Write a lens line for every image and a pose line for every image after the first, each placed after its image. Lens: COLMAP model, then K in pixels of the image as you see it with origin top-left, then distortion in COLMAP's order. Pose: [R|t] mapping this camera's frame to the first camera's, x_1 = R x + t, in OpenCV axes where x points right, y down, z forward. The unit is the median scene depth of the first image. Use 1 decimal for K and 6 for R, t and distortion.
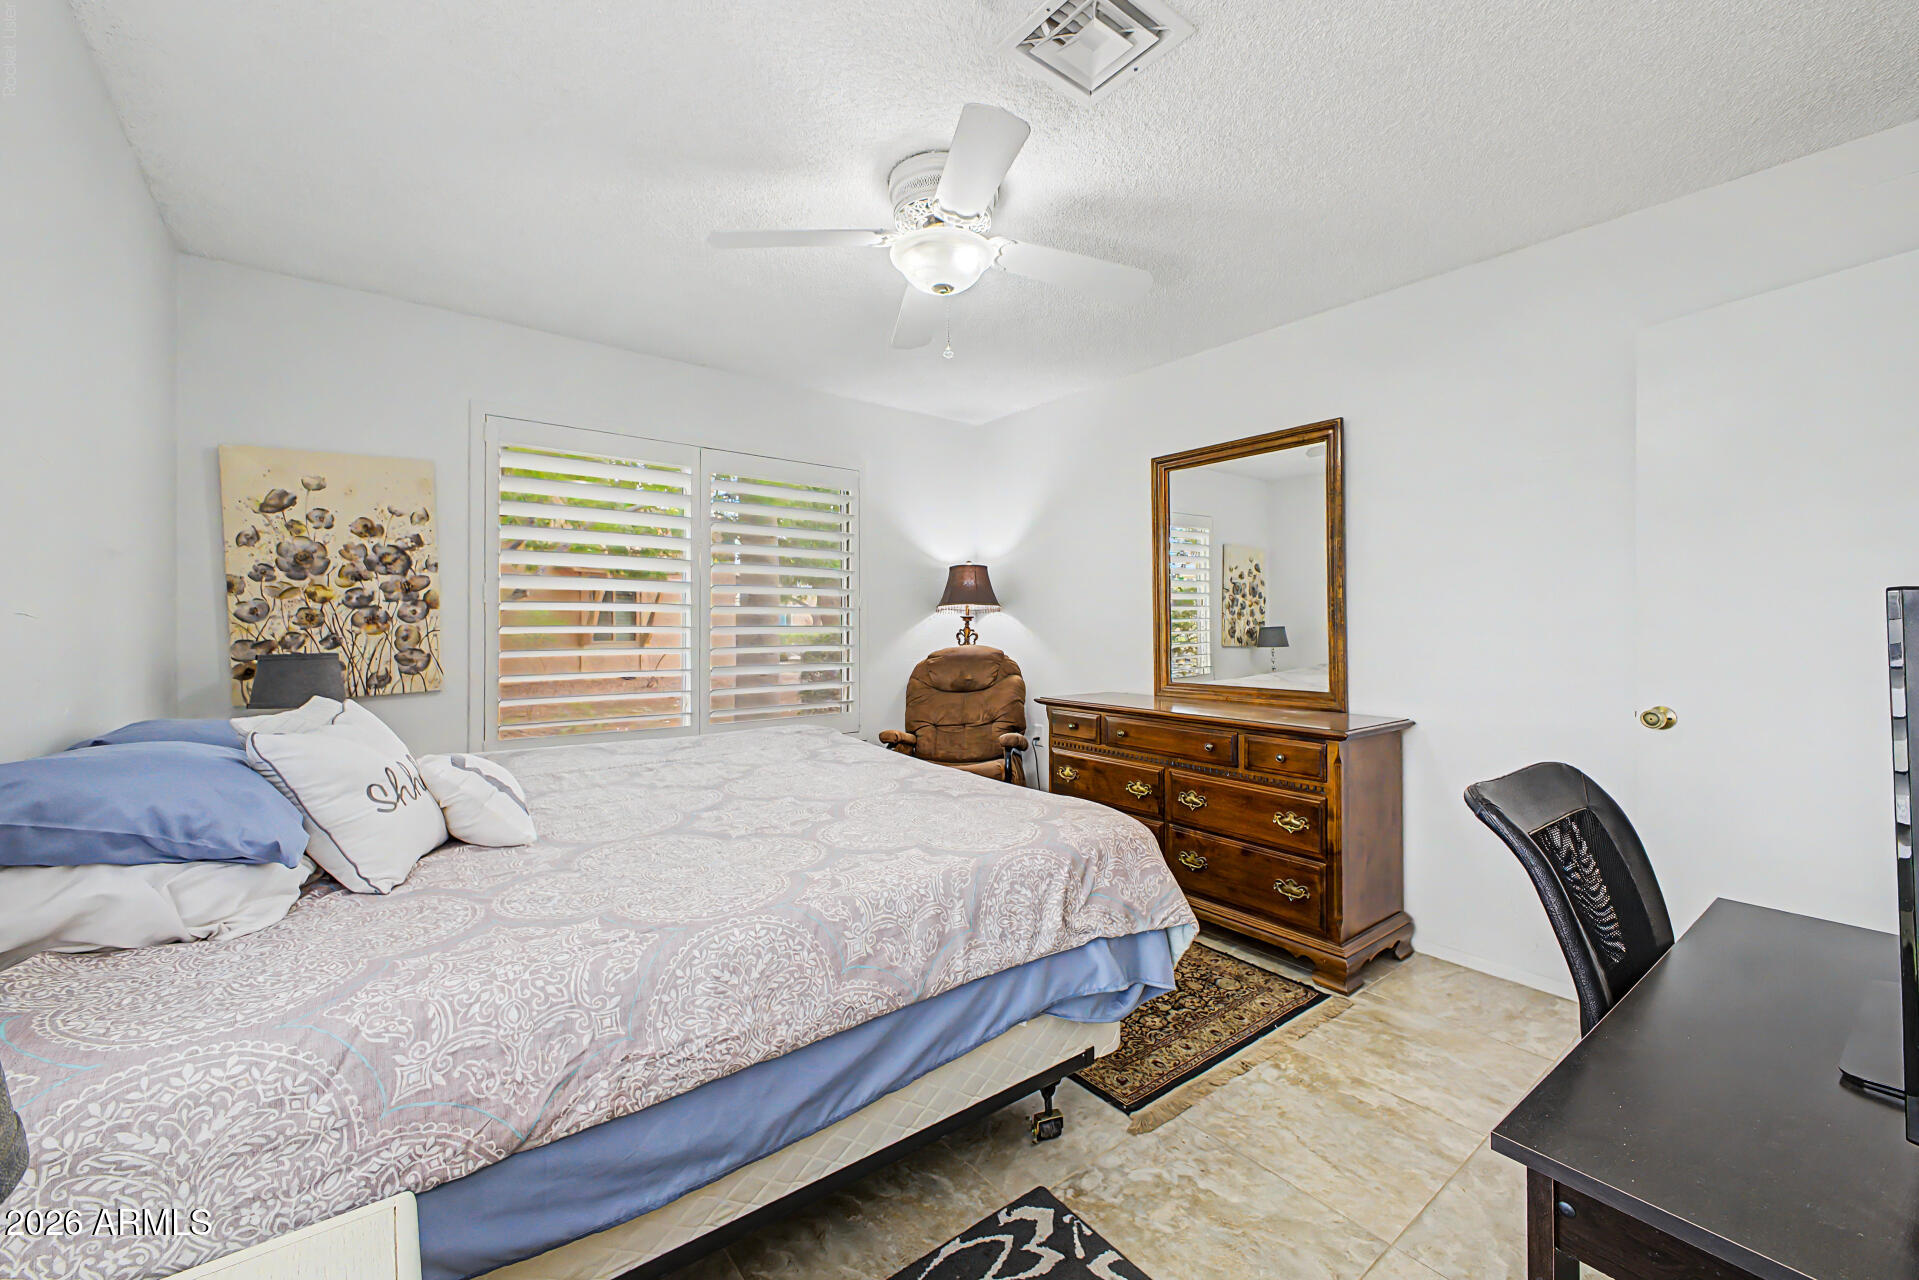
lens RADIAL K [[756.2, 0, 969.9], [0, 756.2, 637.3], [0, 0, 1]] dist [0.020333, -0.006017]
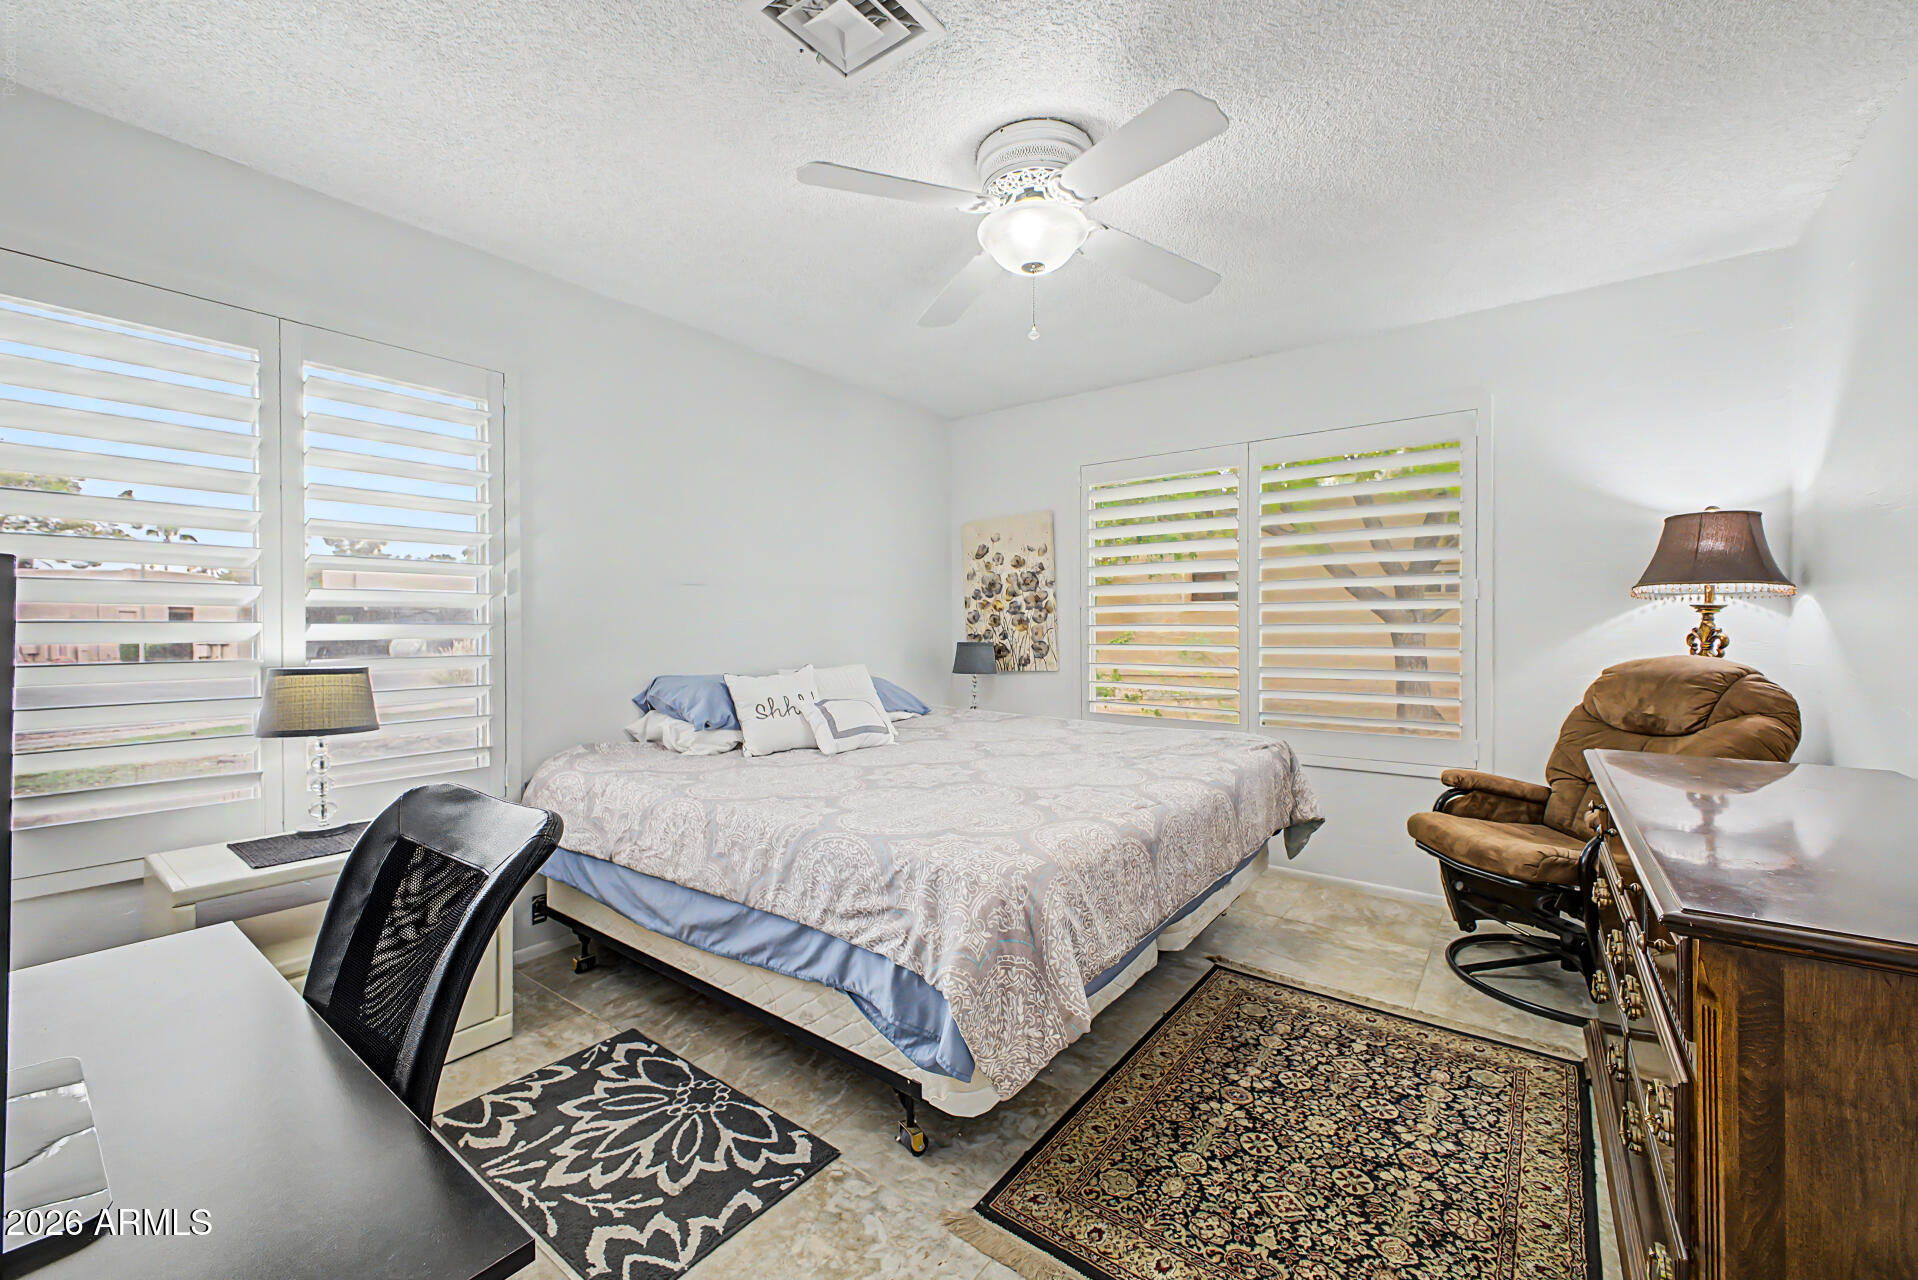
lens RADIAL K [[755.8, 0, 969.4], [0, 755.8, 637.3], [0, 0, 1]] dist [0.020333, -0.006017]
pose [[0.272967, 0.013042, -0.961935, 0.657858], [-0.008991, 0.999899, 0.011005, -0.007323], [0.961981, 0.005644, 0.273057, 0.499571]]
